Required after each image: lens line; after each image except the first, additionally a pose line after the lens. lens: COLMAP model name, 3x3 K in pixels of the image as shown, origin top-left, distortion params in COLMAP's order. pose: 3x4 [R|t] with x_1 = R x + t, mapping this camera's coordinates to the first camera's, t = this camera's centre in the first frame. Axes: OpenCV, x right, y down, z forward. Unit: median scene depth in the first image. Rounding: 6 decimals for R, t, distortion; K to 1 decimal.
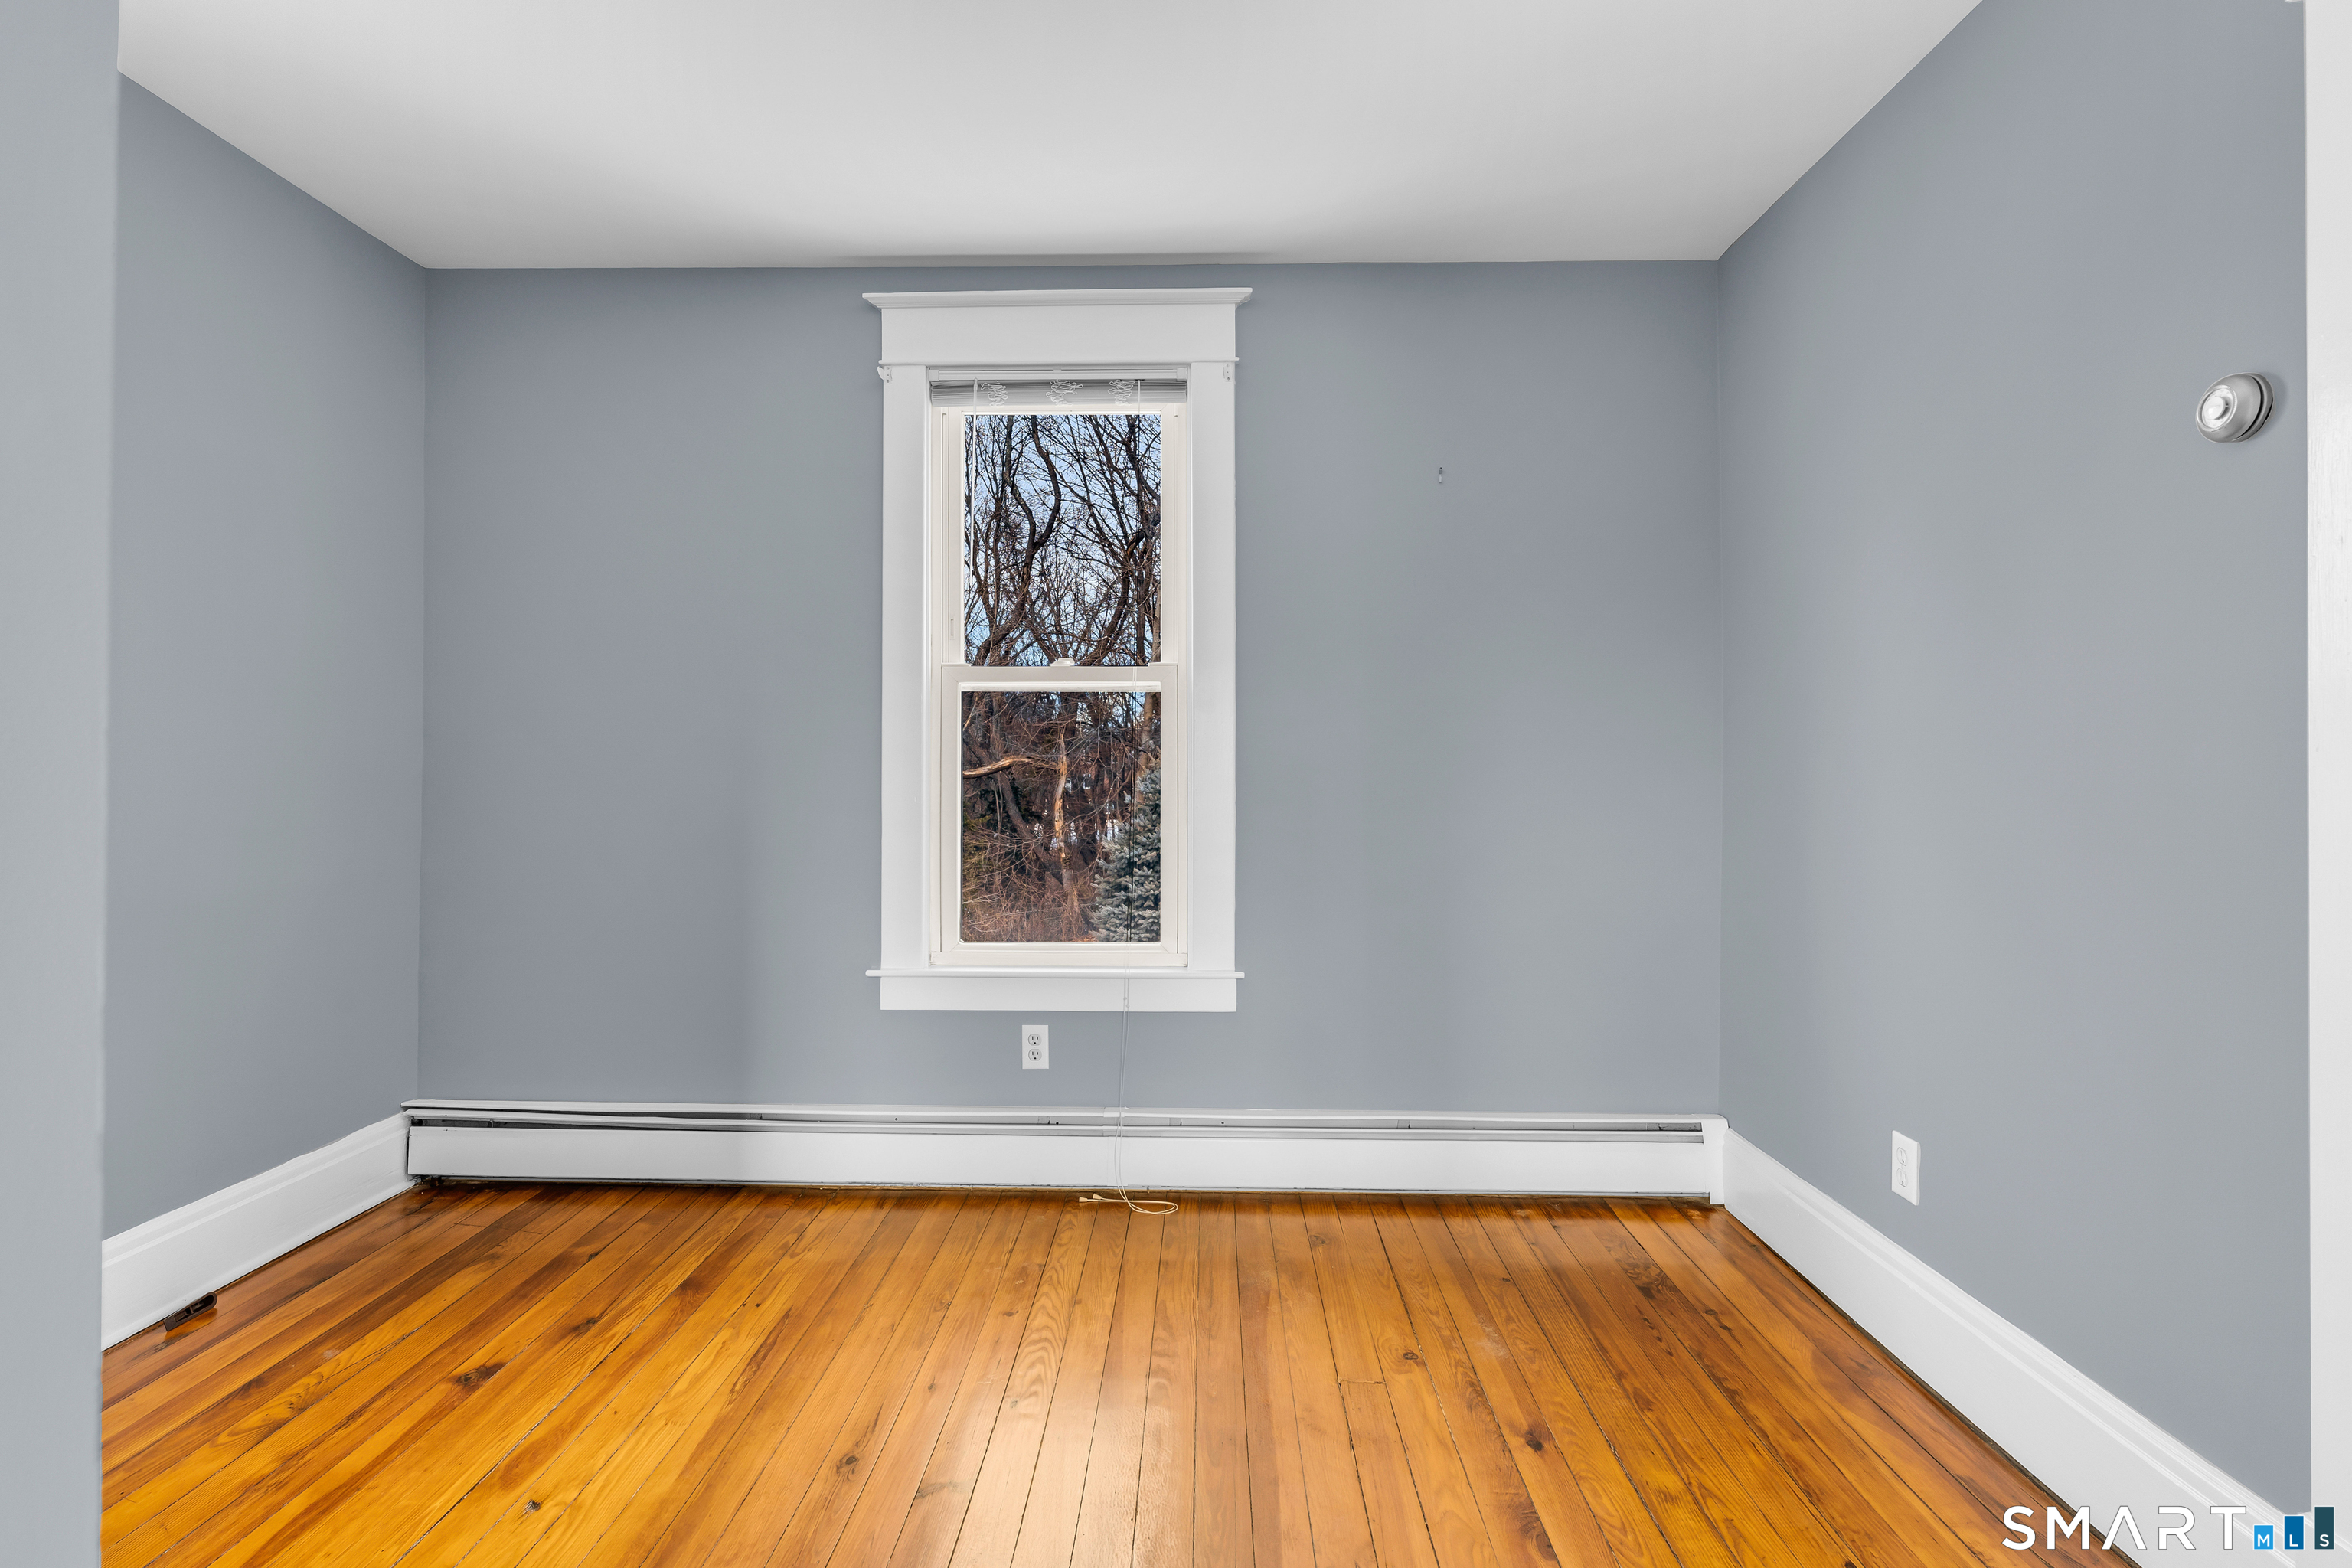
lens RADIAL K [[1106.1, 0, 1177.6], [0, 1106.1, 778.6], [0, 0, 1]] dist [0.000063, -0.000283]
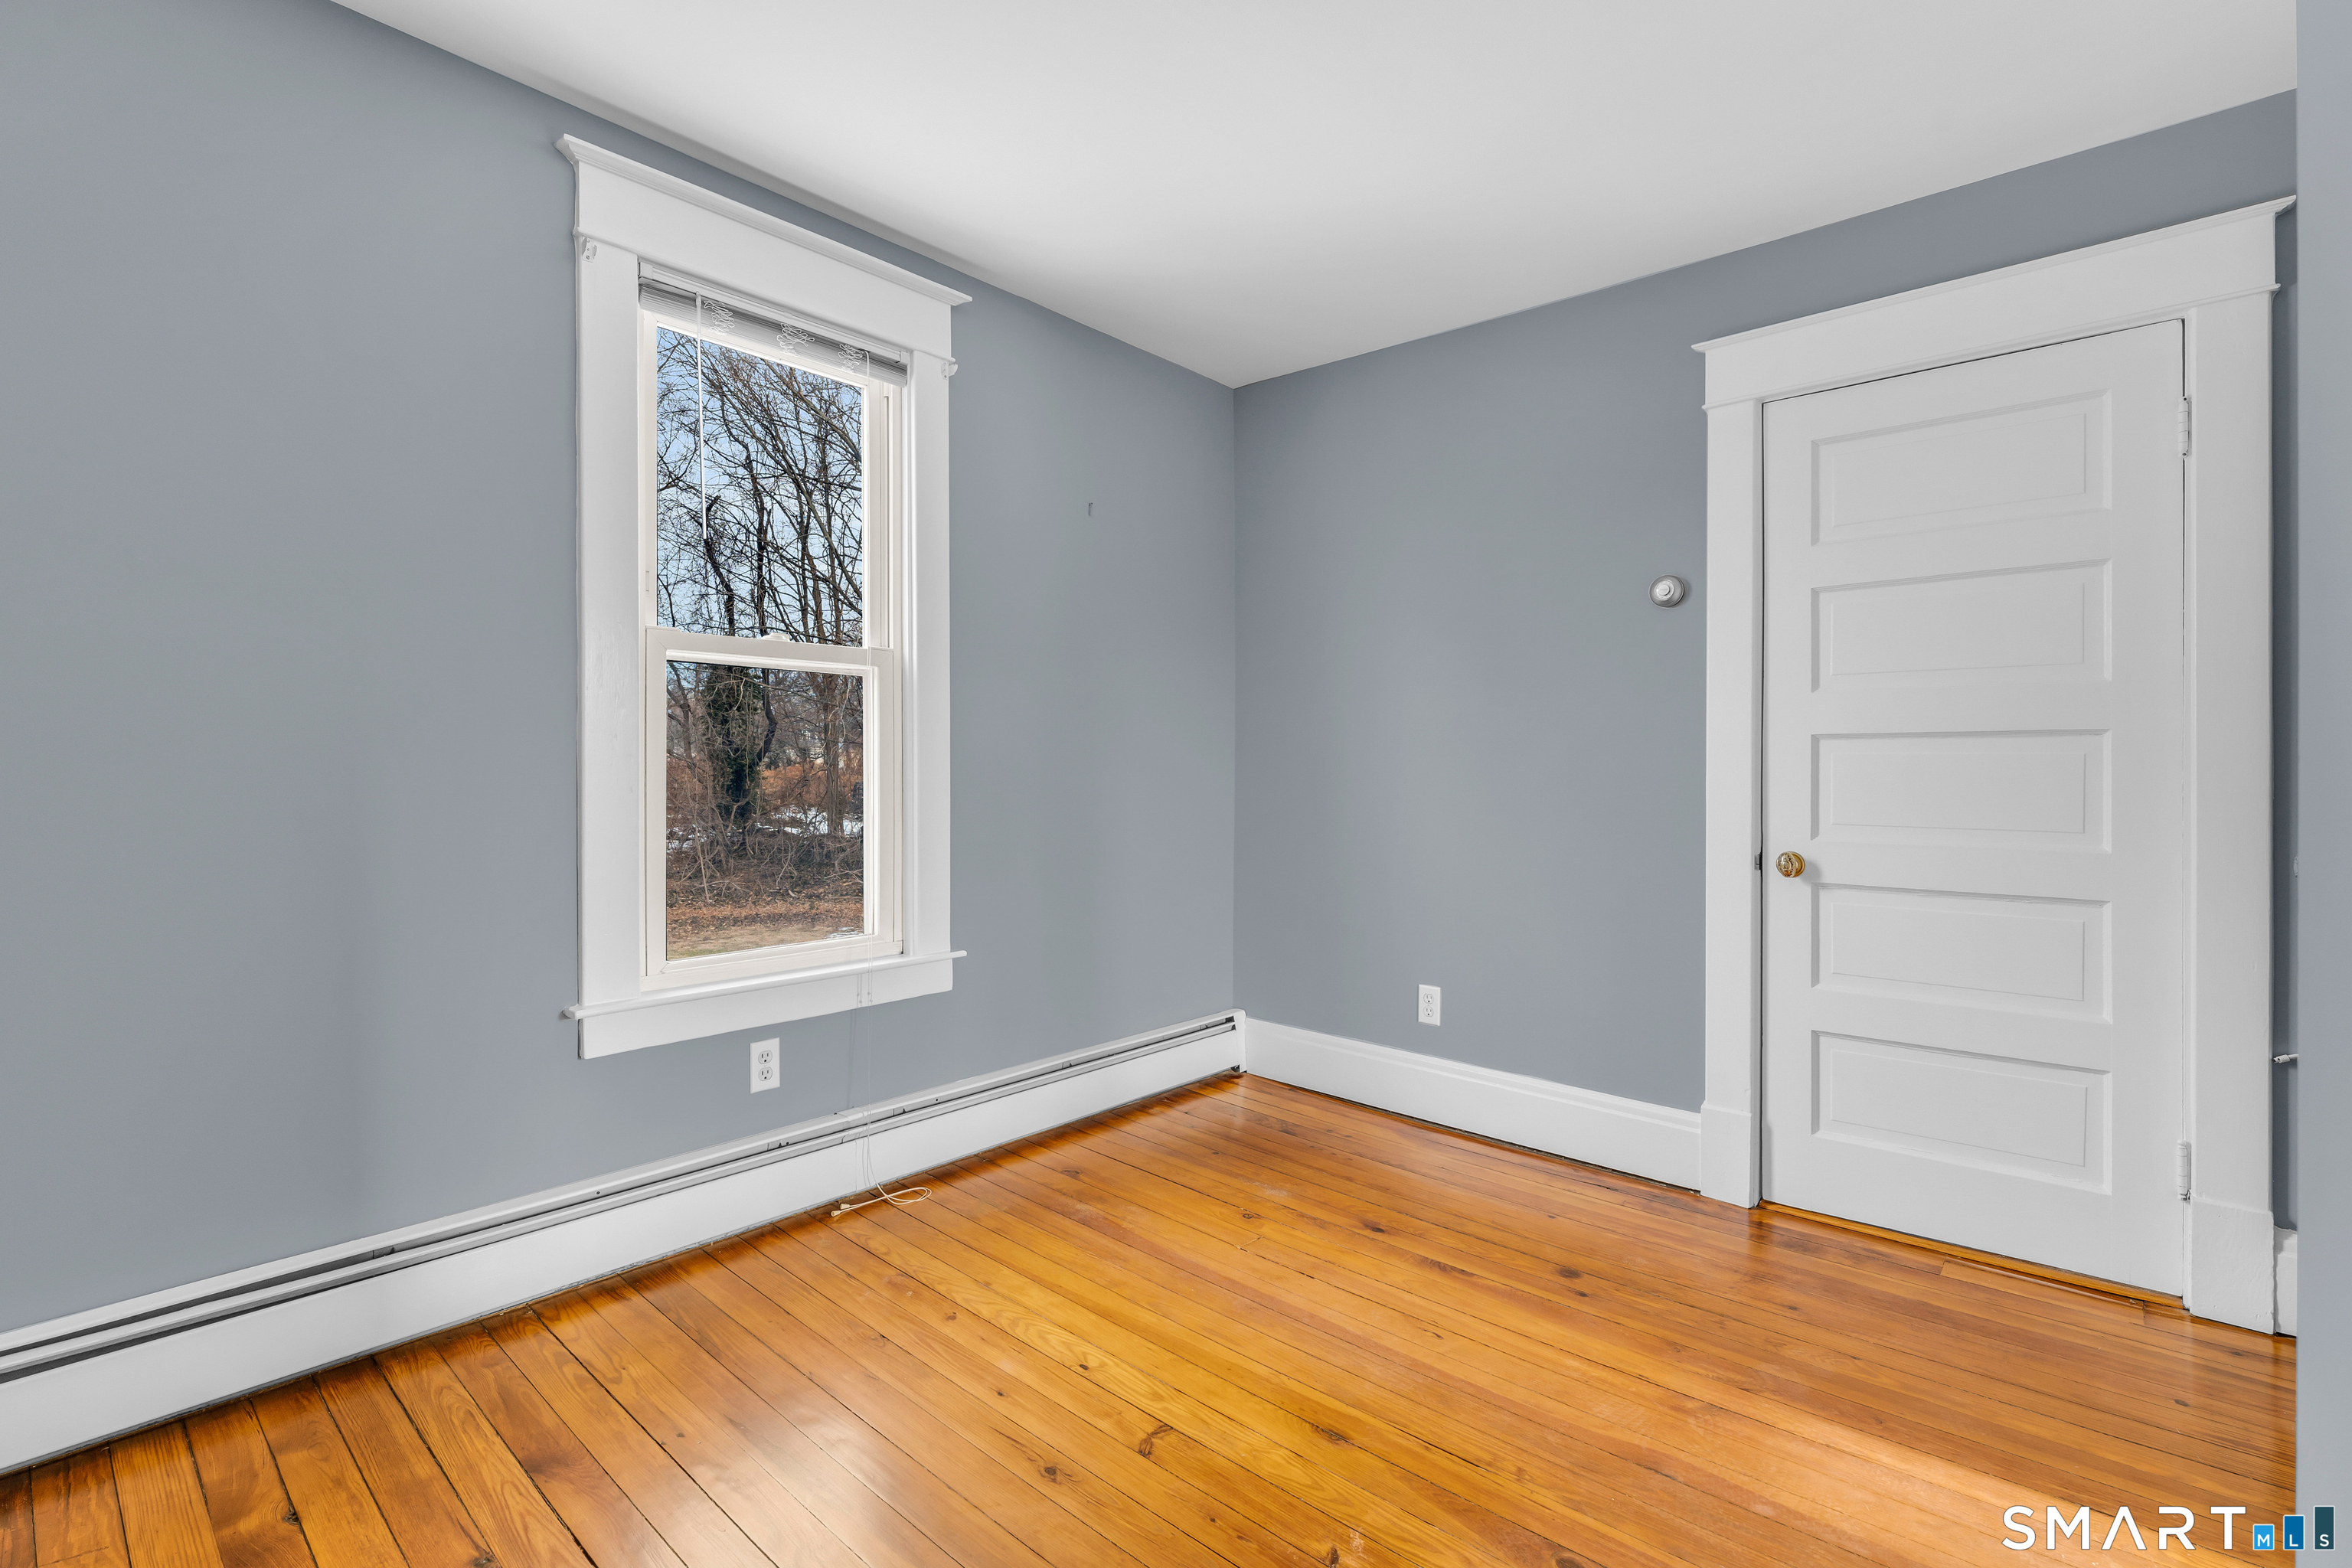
lens RADIAL K [[1062.2, 0, 1171.3], [0, 1062.2, 777.8], [0, 0, 1]] dist [0.001304, 0.000054]
pose [[0.654077, -0.008328, 0.756382, -0.574361], [-0.005295, 0.999864, 0.015588, -0.005879], [-0.756409, -0.014201, 0.653945, 0.194379]]
